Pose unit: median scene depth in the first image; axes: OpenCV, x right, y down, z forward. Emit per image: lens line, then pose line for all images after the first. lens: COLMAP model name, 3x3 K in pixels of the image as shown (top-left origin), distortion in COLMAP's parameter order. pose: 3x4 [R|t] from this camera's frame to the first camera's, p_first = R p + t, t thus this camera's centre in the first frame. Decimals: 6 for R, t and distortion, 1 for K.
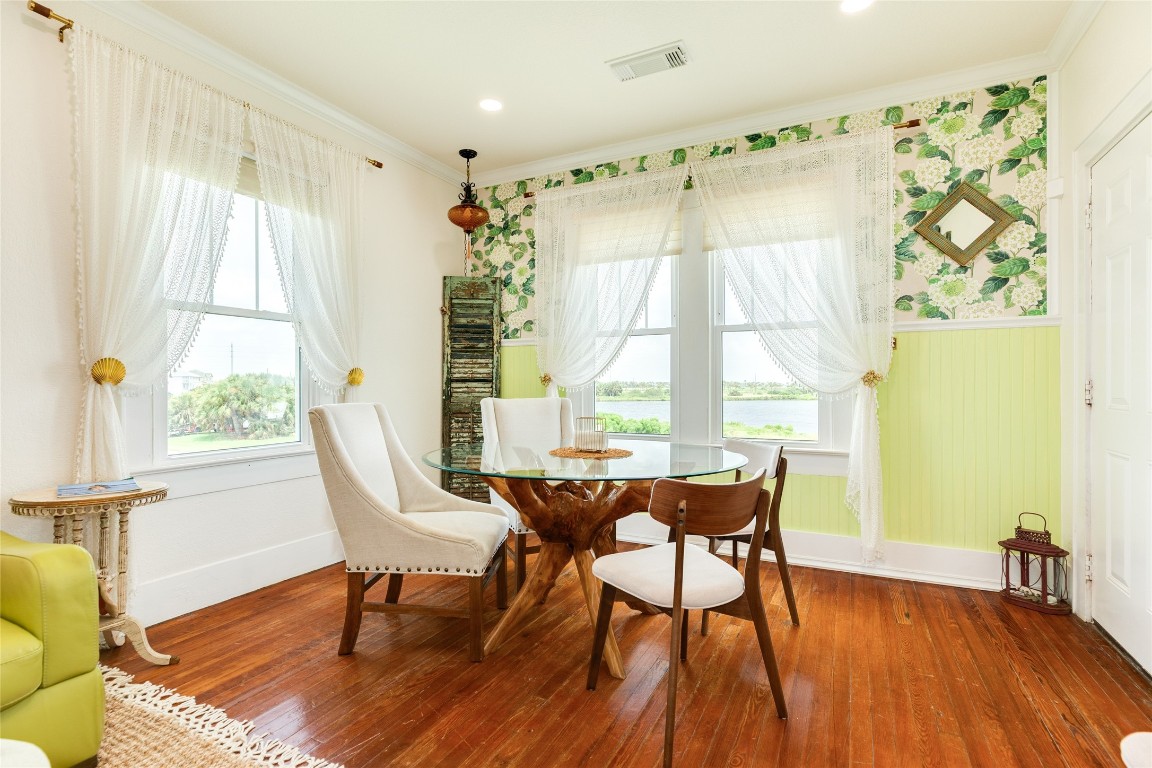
lens RADIAL K [[542.7, 0, 584.5], [0, 542.7, 379.1], [0, 0, 1]] dist [-0.002902, -0.000434]
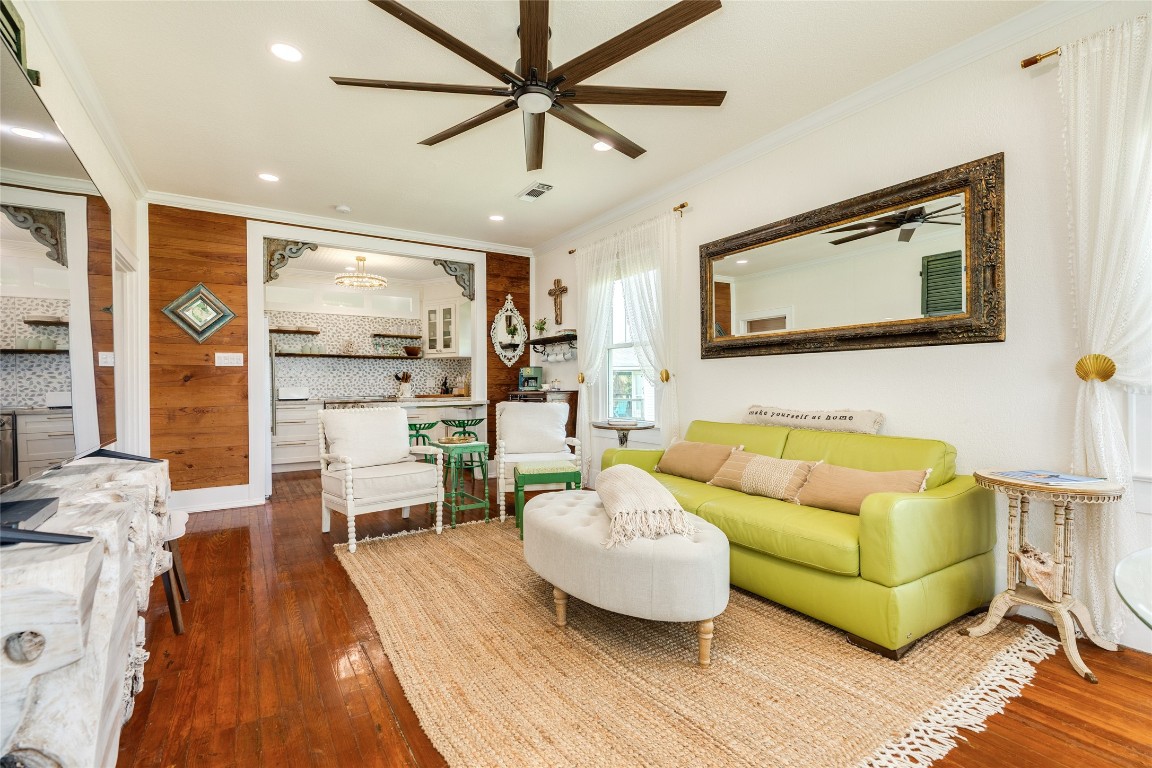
lens RADIAL K [[511.0, 0, 576.8], [0, 511.0, 380.2], [0, 0, 1]] dist [0.001477, 0.000017]
pose [[-0.504422, -0.015277, -0.863322, 0.257035], [-0.002613, 0.999866, -0.016166, 0.018292], [0.863453, -0.005898, -0.504394, 0.407702]]
